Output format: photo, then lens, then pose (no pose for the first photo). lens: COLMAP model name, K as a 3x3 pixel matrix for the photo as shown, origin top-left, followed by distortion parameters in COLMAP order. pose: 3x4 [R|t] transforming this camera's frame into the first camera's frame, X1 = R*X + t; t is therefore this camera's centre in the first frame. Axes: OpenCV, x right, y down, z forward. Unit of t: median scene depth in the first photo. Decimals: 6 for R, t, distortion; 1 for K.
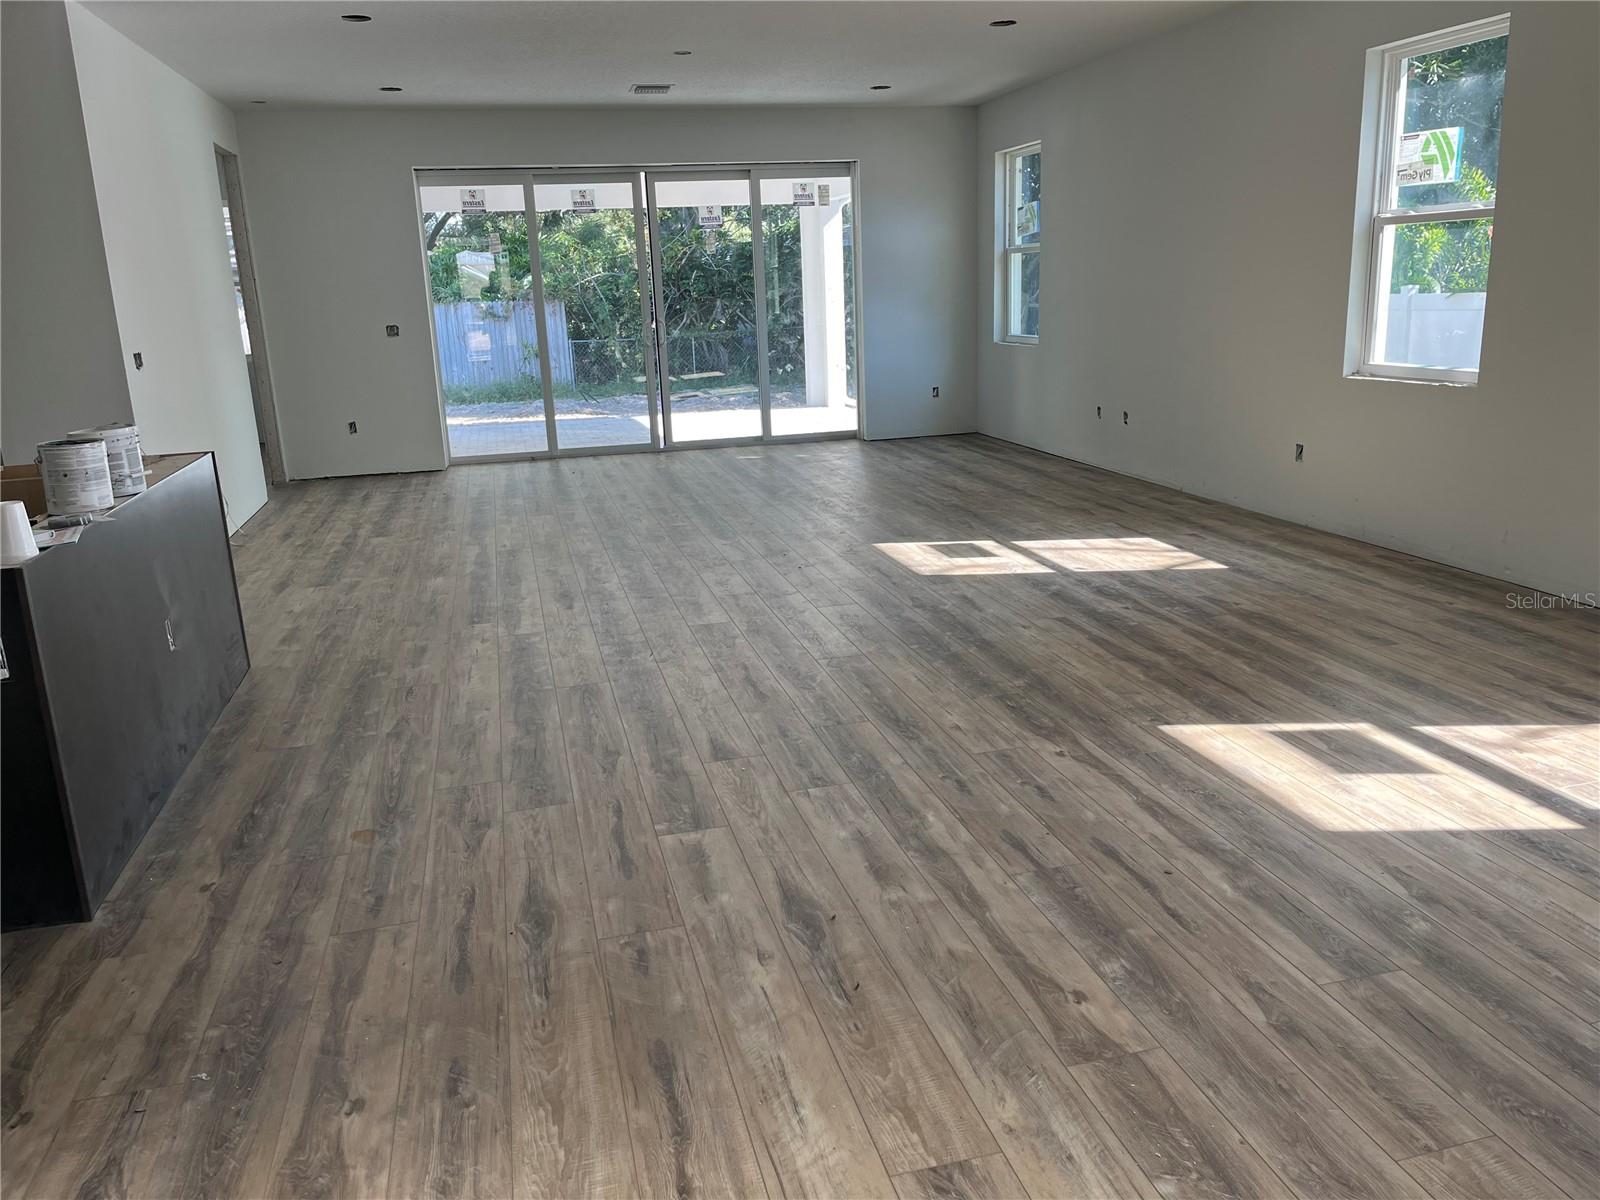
lens RADIAL K [[1202.7, 0, 815.9], [0, 1202.7, 590.8], [0, 0, 1]] dist [0.045355, -0.058866]
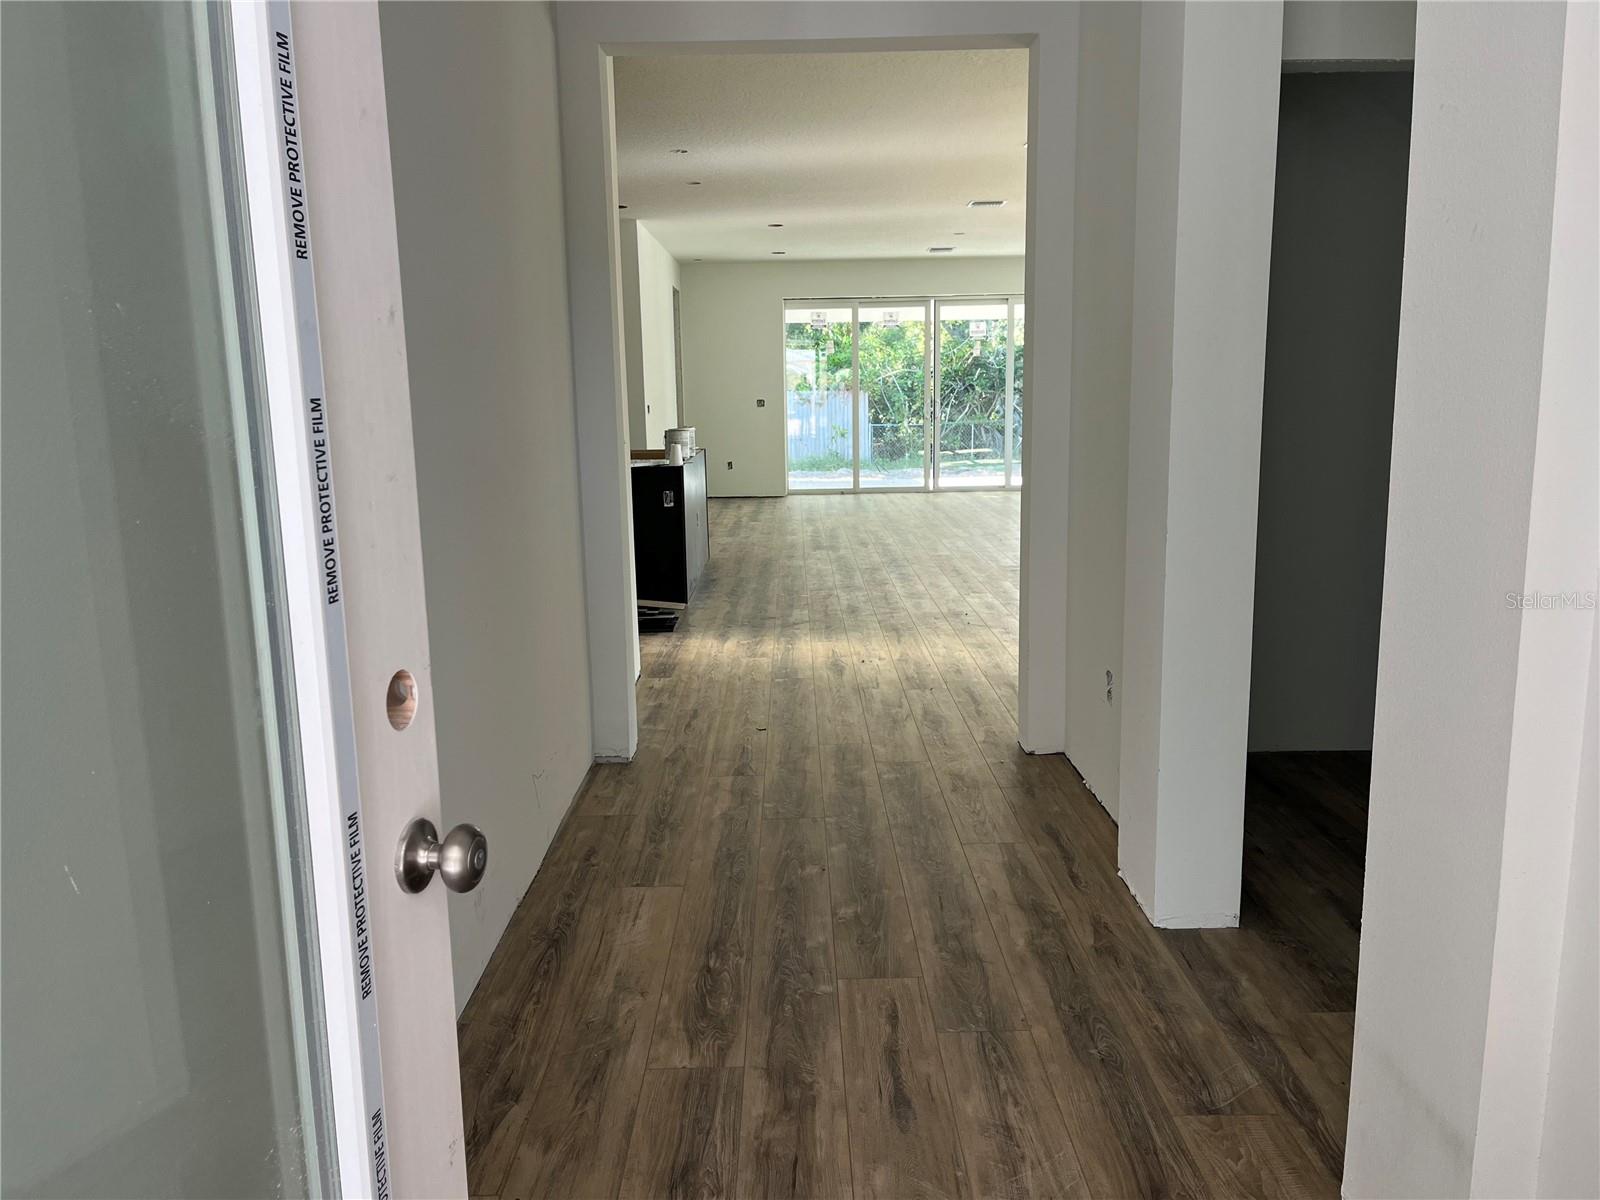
lens RADIAL K [[1202.7, 0, 797.0], [0, 1202.7, 610.8], [0, 0, 1]] dist [0.045355, -0.058866]
pose [[0.967498, 0.064832, -0.244427, 0.150932], [-0.079792, 0.995465, -0.051799, 0.220970], [0.239960, 0.069618, 0.968283, -0.807432]]
